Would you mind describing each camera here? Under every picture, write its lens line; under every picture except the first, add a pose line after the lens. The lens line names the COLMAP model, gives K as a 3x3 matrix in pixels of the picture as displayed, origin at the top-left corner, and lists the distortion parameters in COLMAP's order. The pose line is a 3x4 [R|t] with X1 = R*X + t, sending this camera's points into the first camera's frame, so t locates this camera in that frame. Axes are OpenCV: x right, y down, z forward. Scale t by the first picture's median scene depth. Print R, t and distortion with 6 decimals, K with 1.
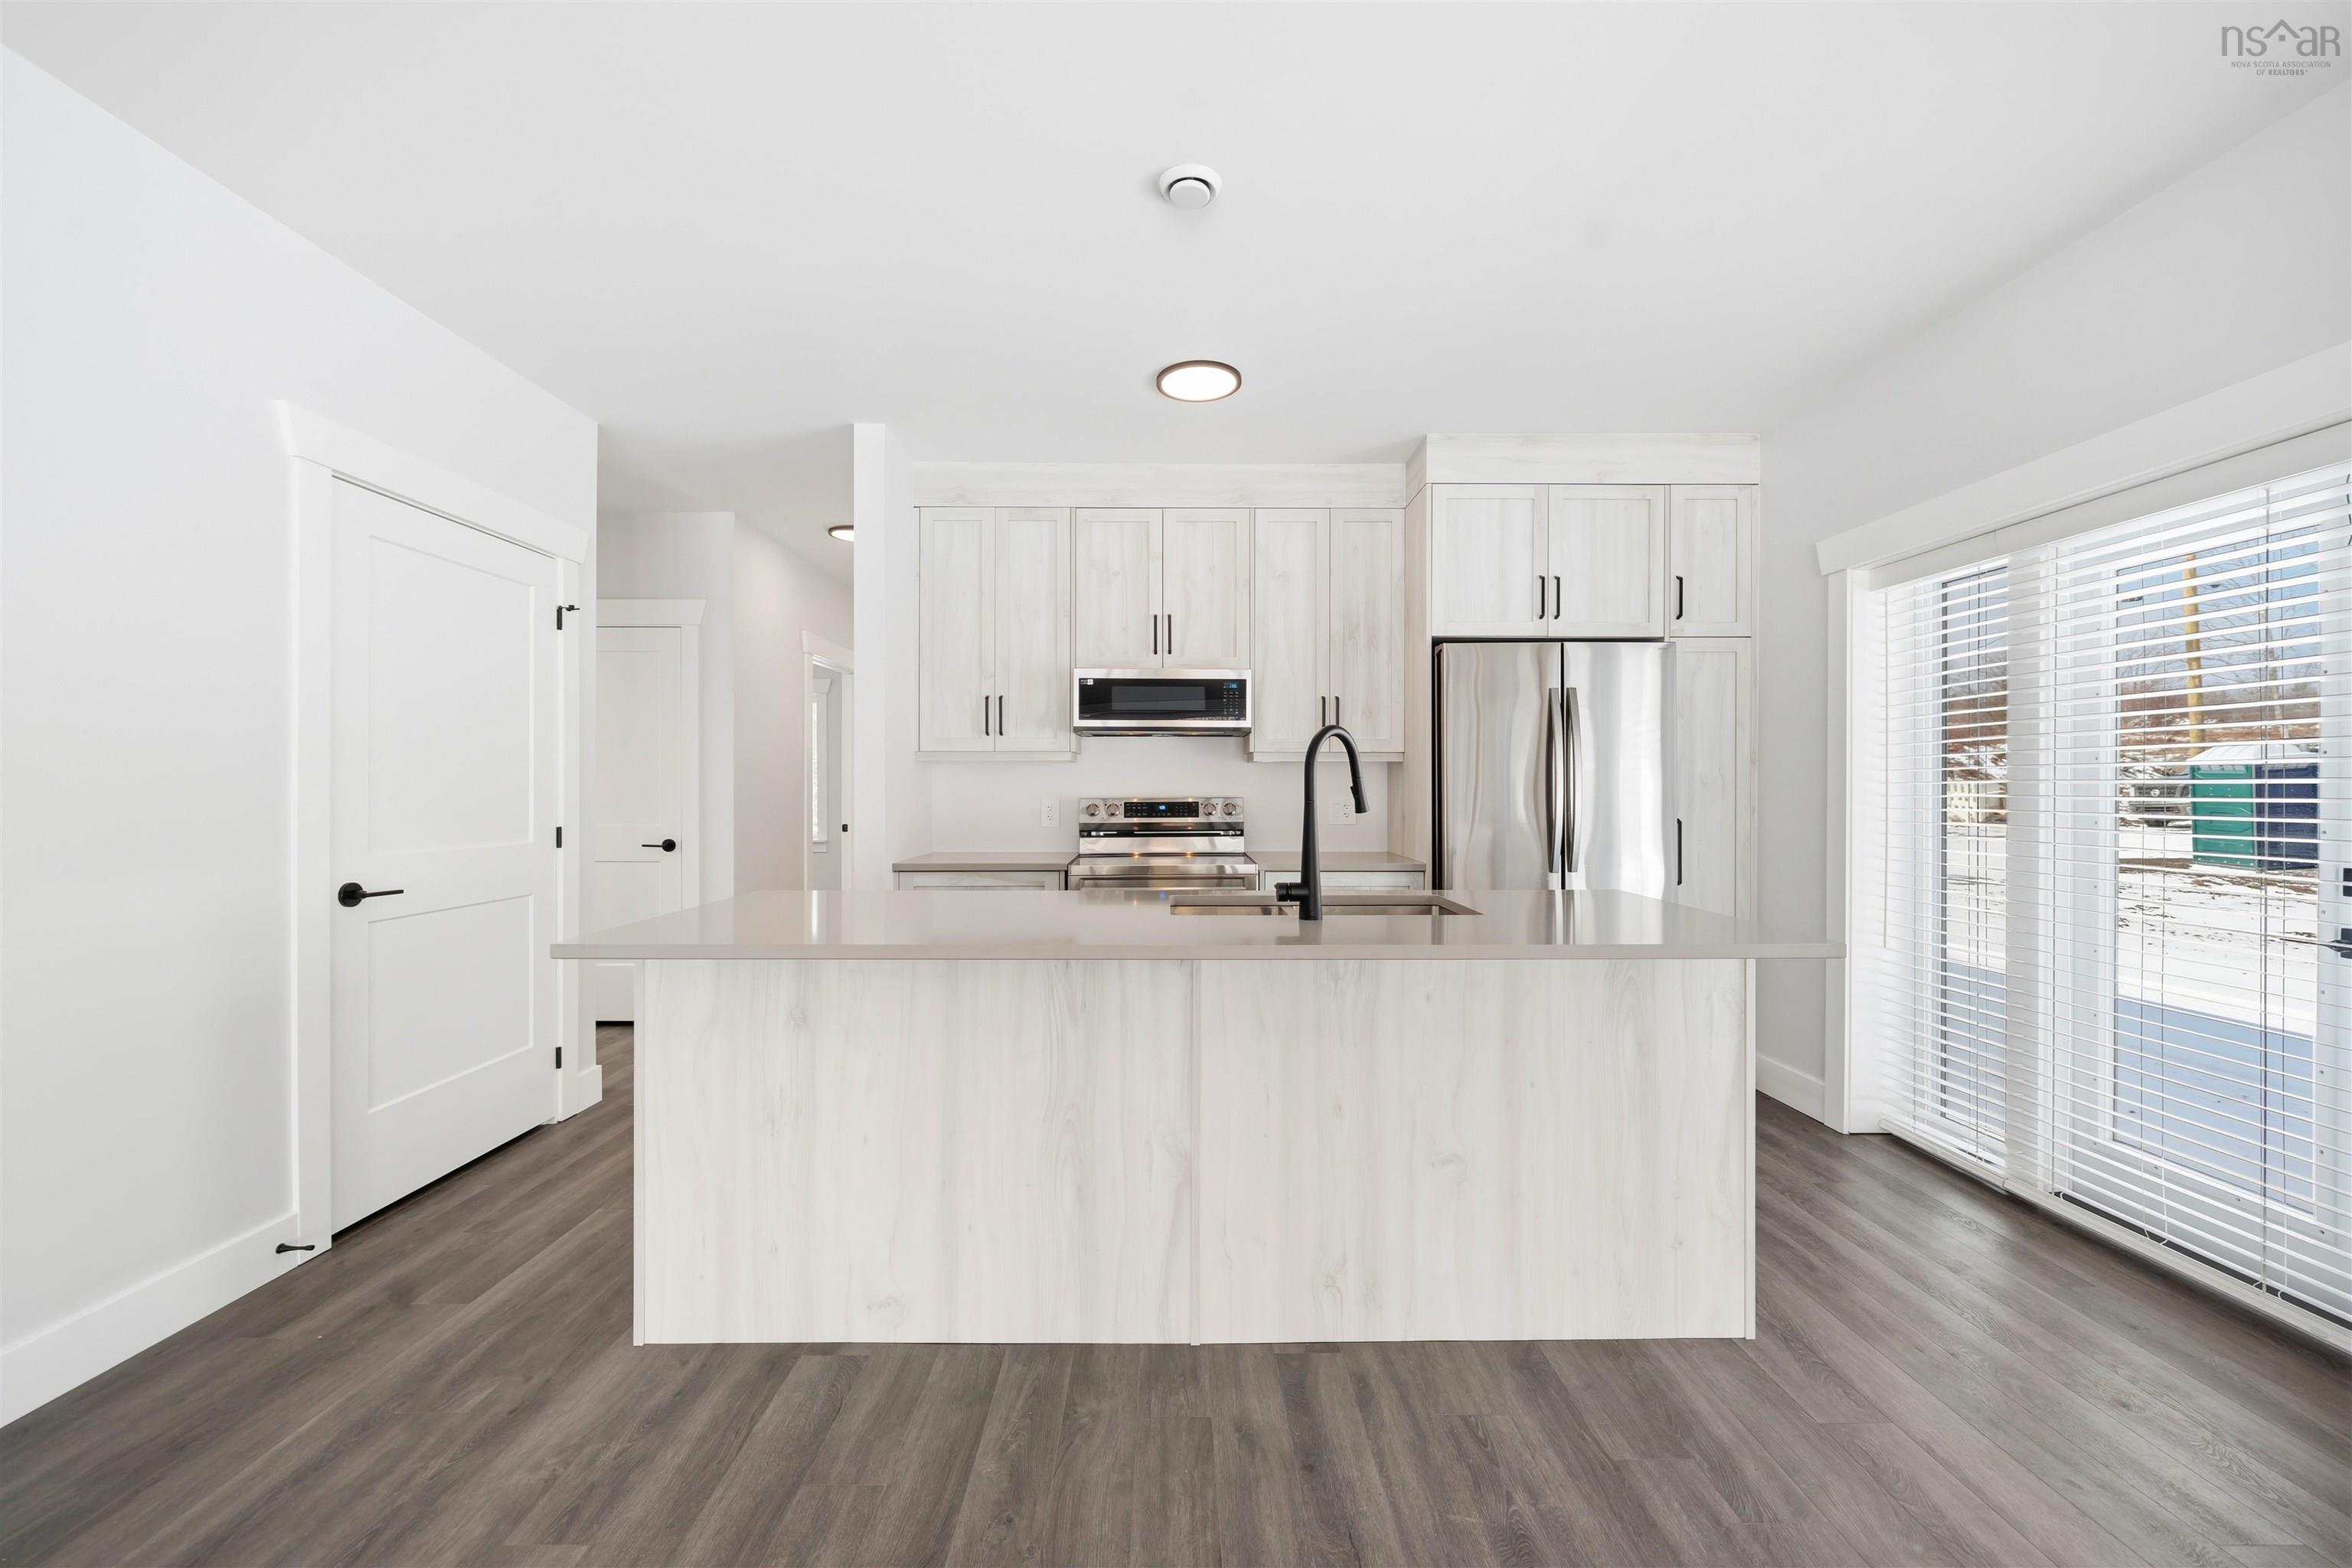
lens RADIAL K [[924.3, 0, 1168.9], [0, 924.3, 794.3], [0, 0, 1]] dist [-0.001235, -0.000084]
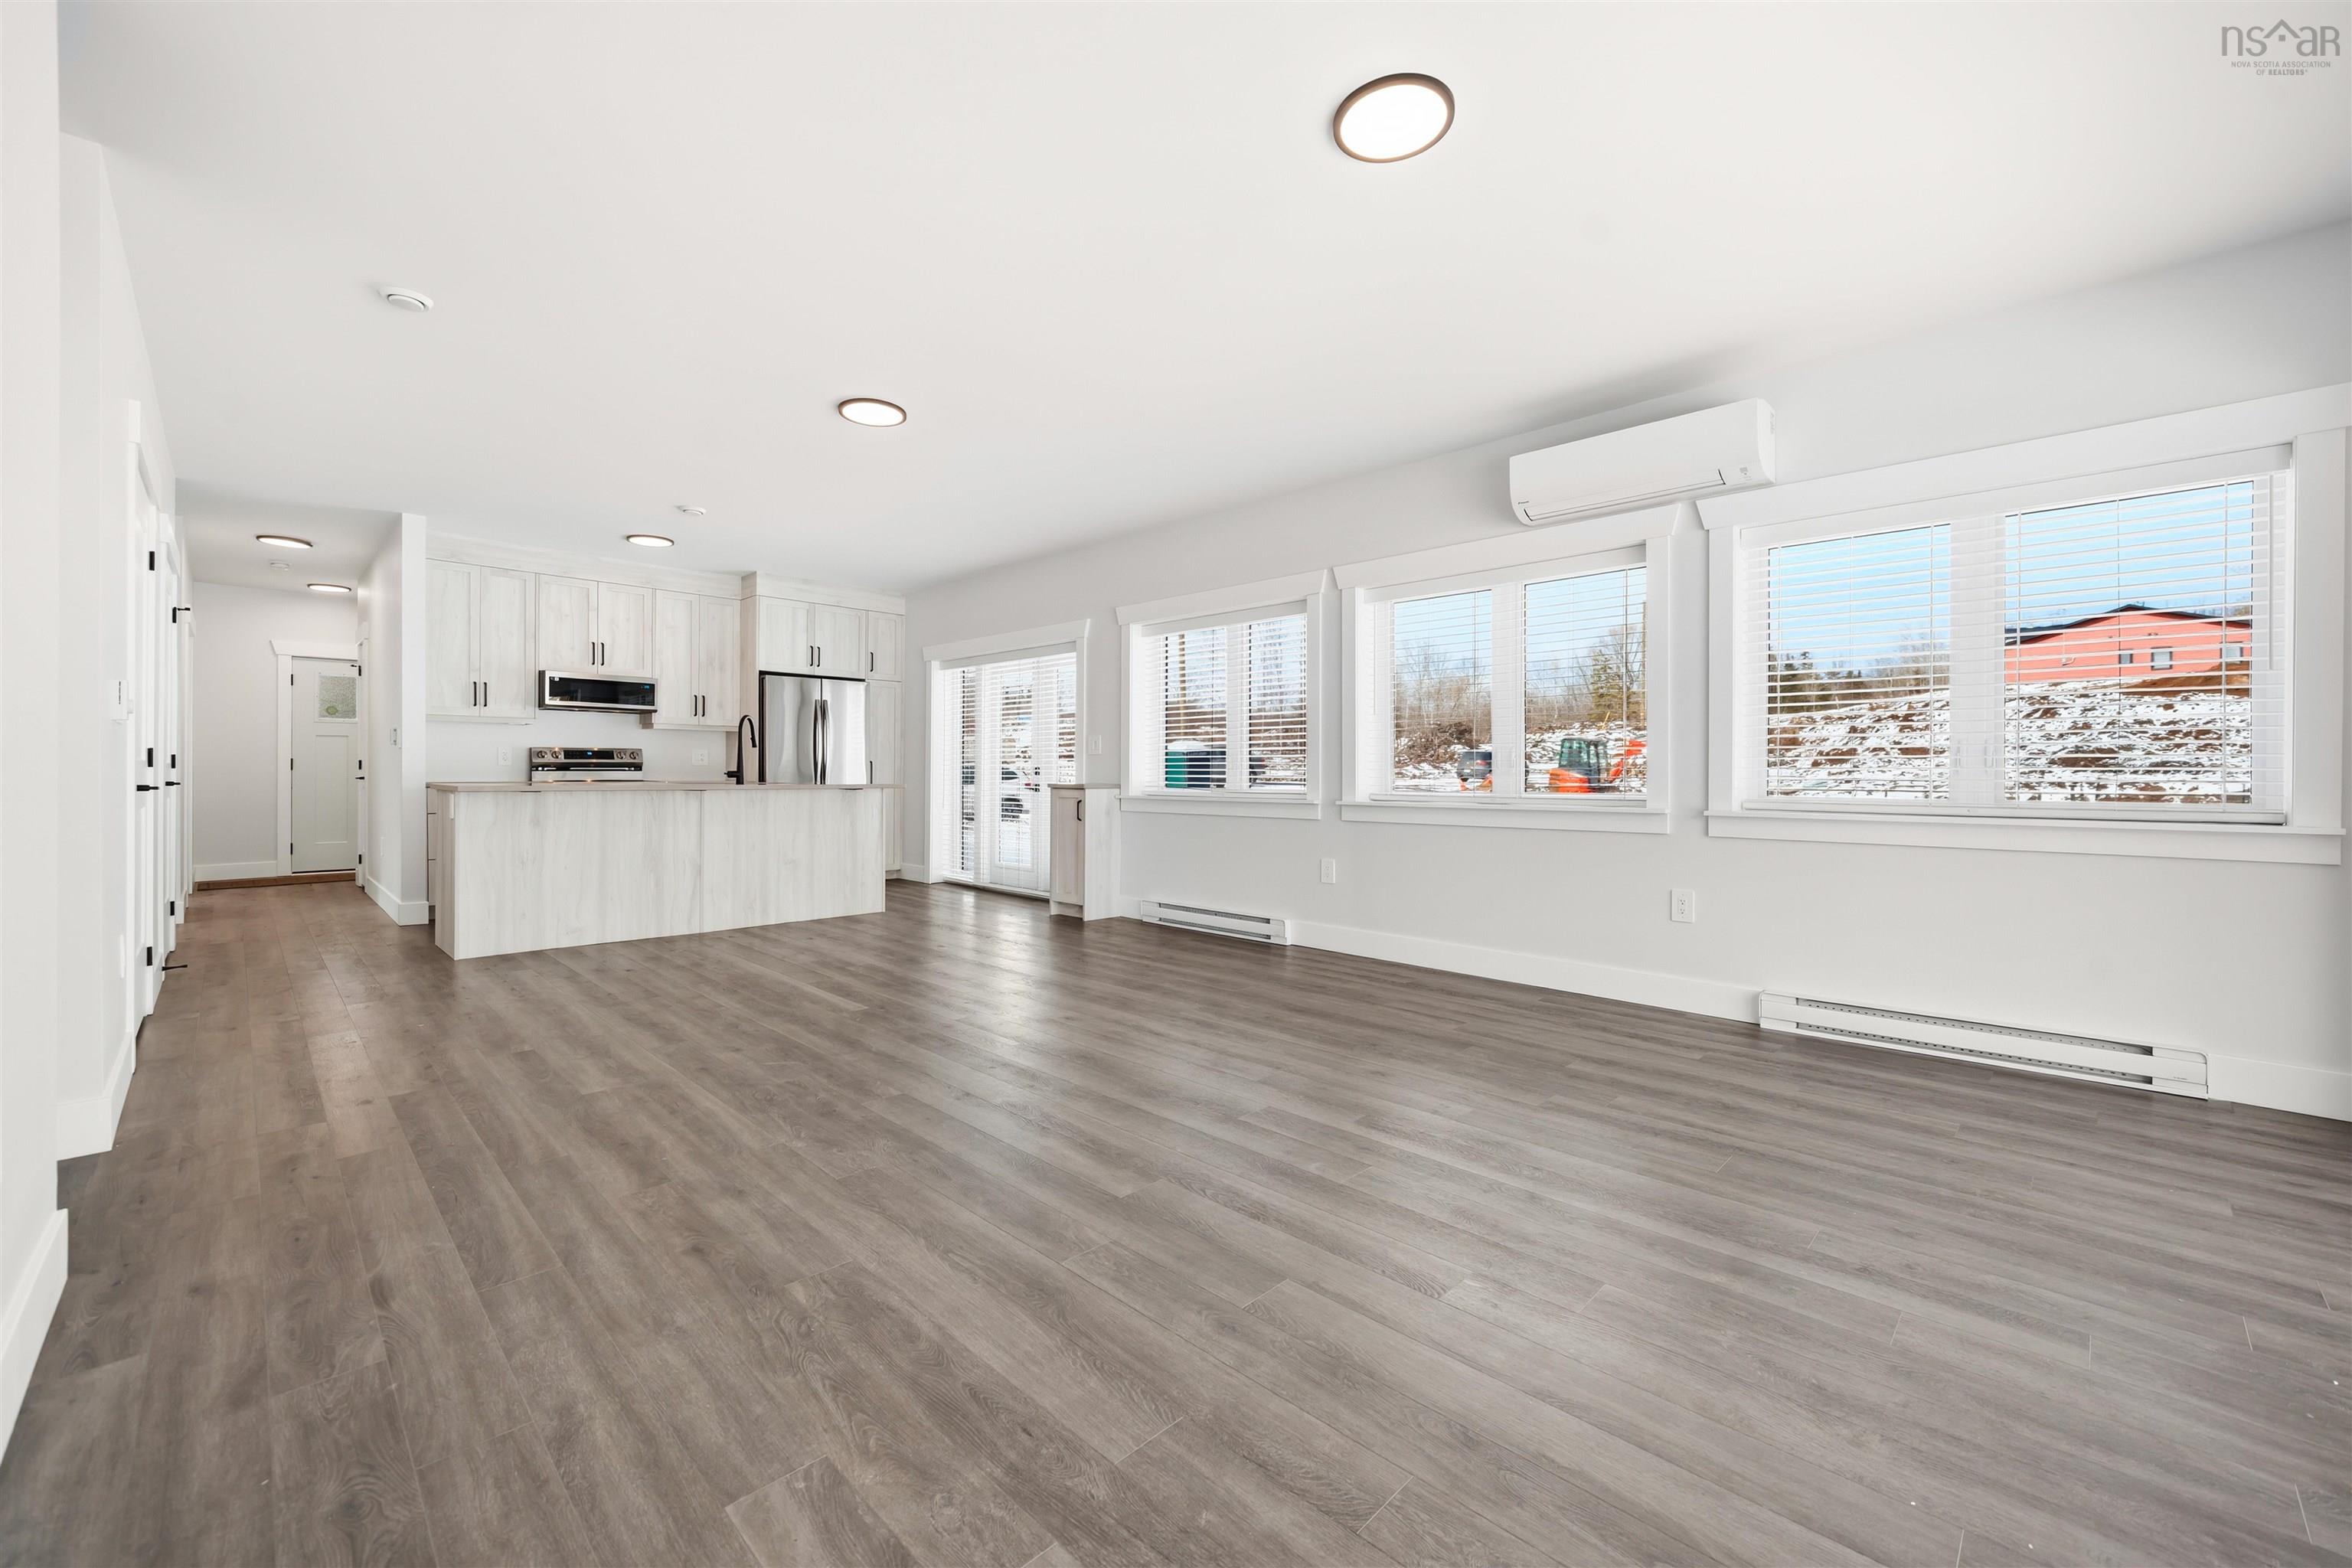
lens RADIAL K [[947.7, 0, 1175.3], [0, 947.7, 780.1], [0, 0, 1]] dist [0.000722, -0.000005]
pose [[0.708307, -0.001913, 0.705902, -0.547013], [0.000120, 0.999997, 0.002589, 0.067596], [-0.705904, -0.001749, 0.708305, -1.143169]]
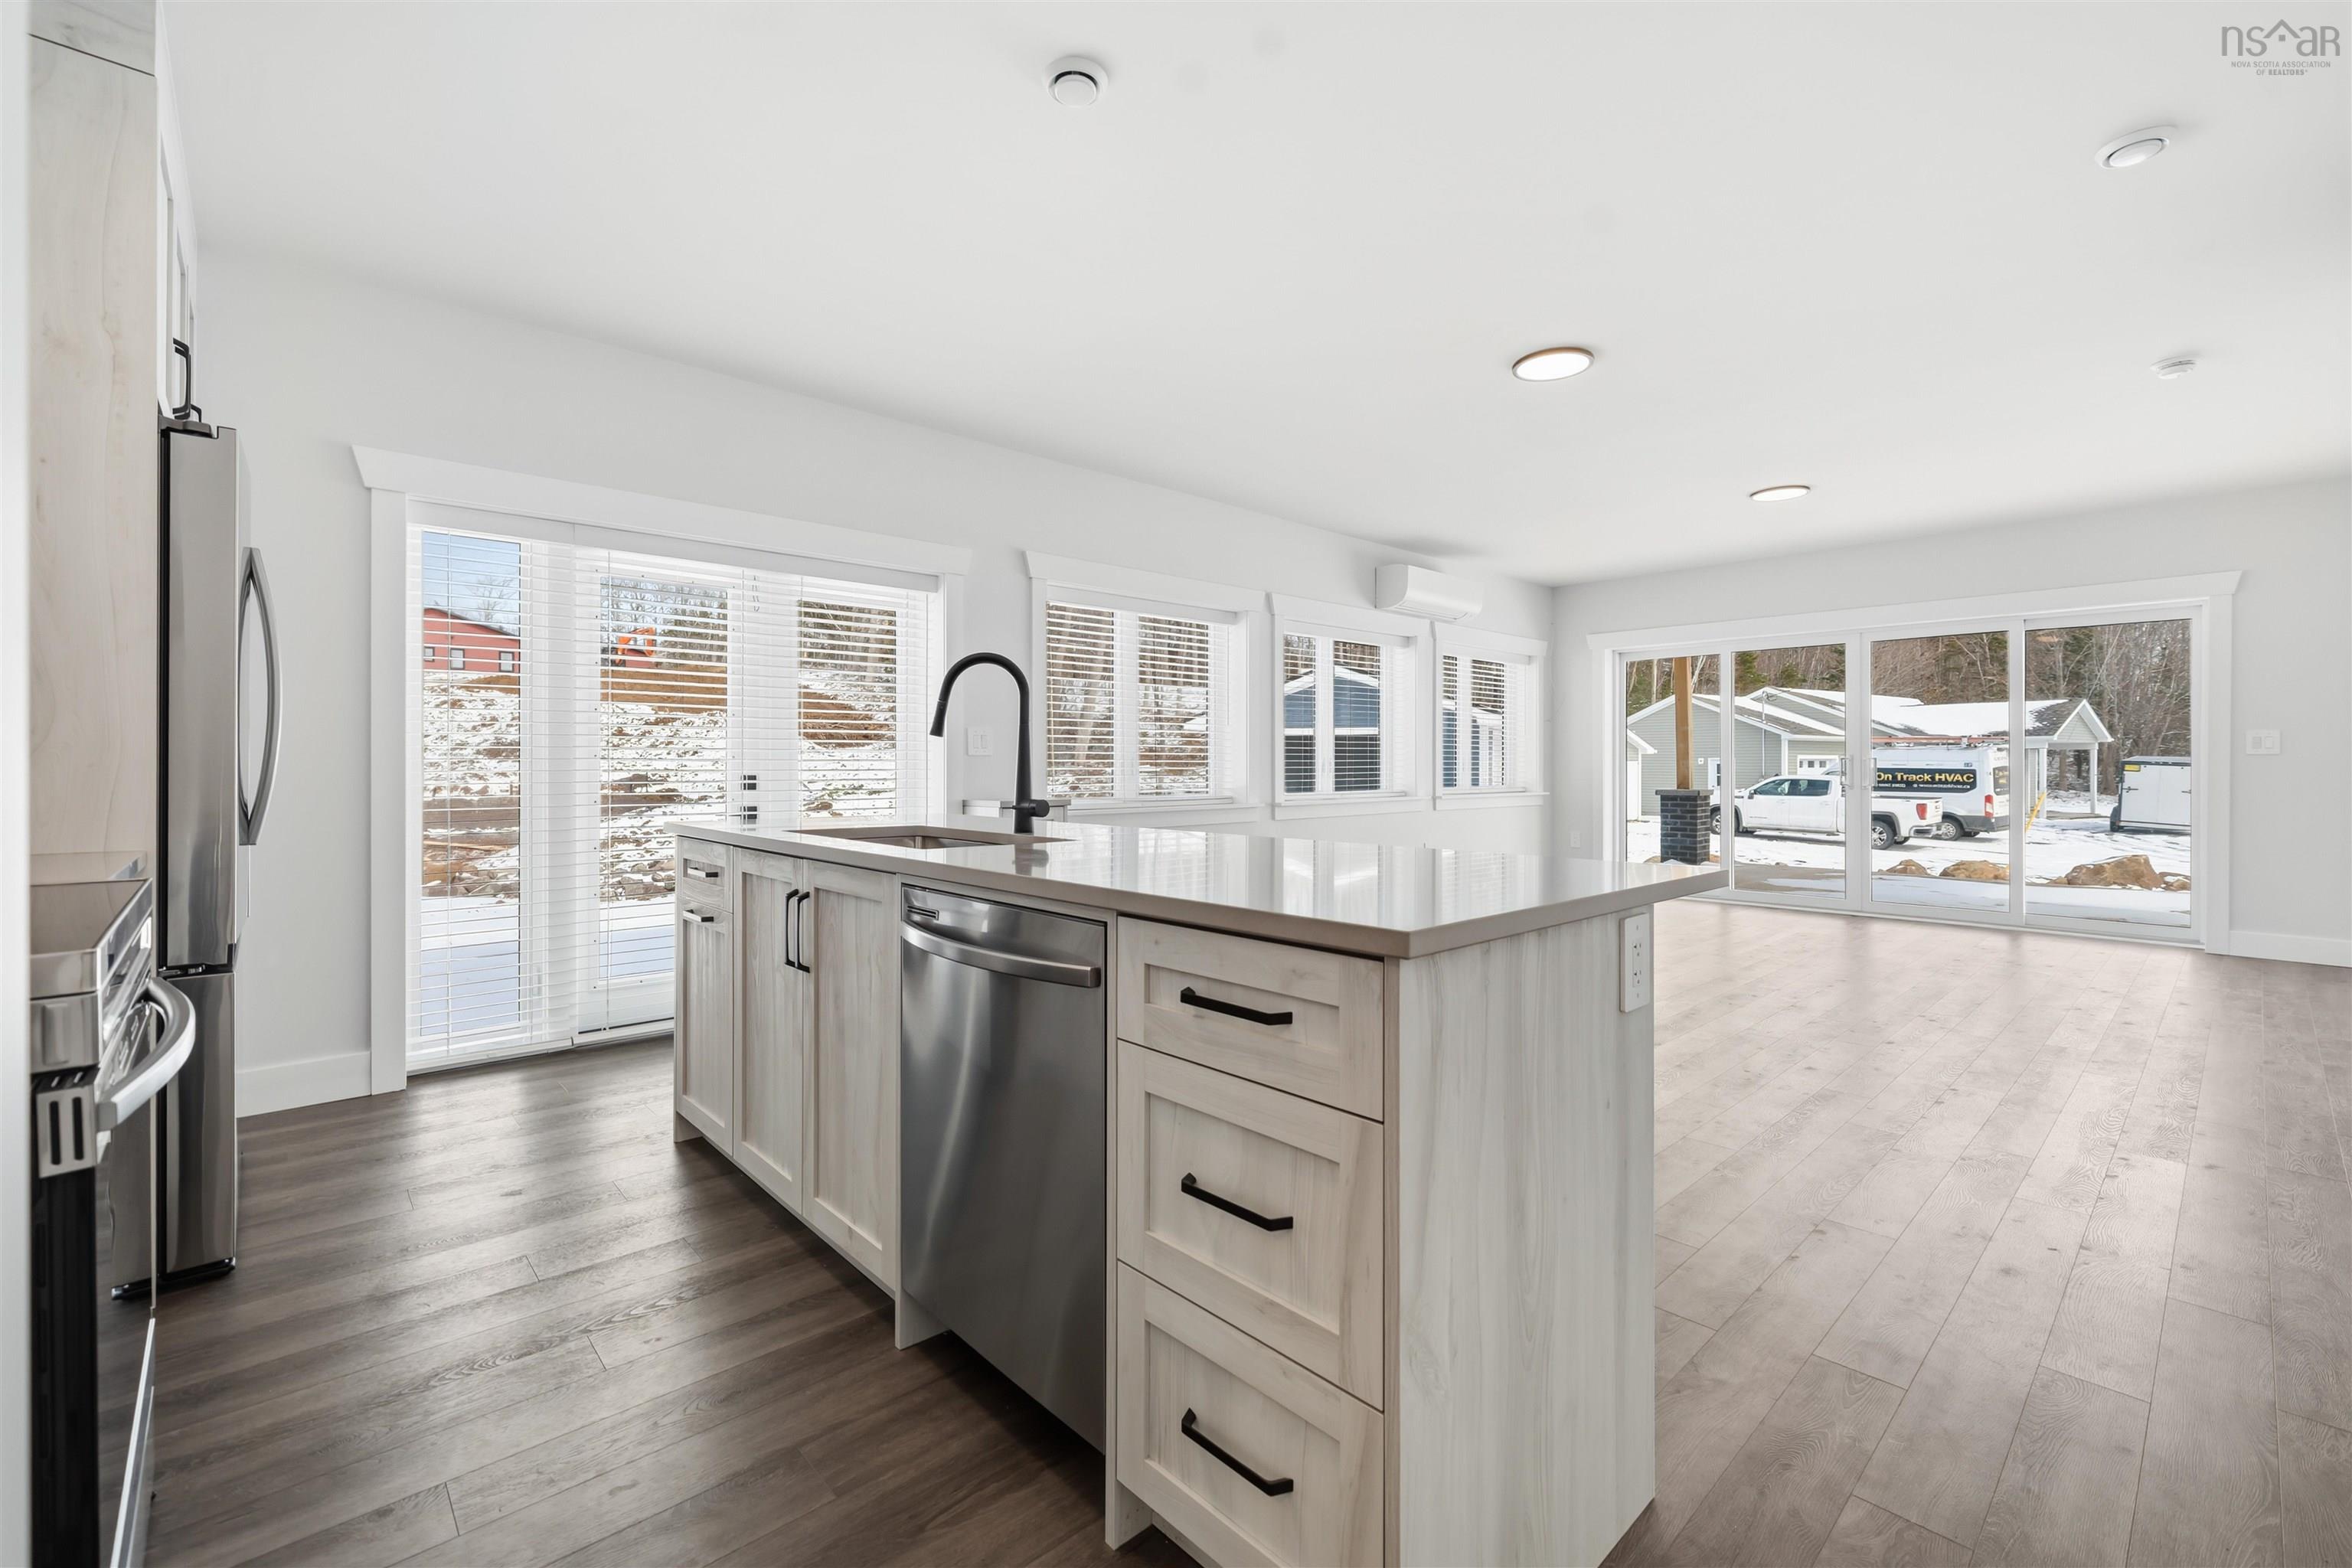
lens RADIAL K [[986.9, 0, 1173.0], [0, 986.9, 767.2], [0, 0, 1]] dist [0.001737, 0.000059]
pose [[-0.679653, -0.002085, 0.733531, -0.481476], [0.005358, 0.999955, 0.007807, 0.030411], [-0.733514, 0.009236, -0.679611, 0.967679]]
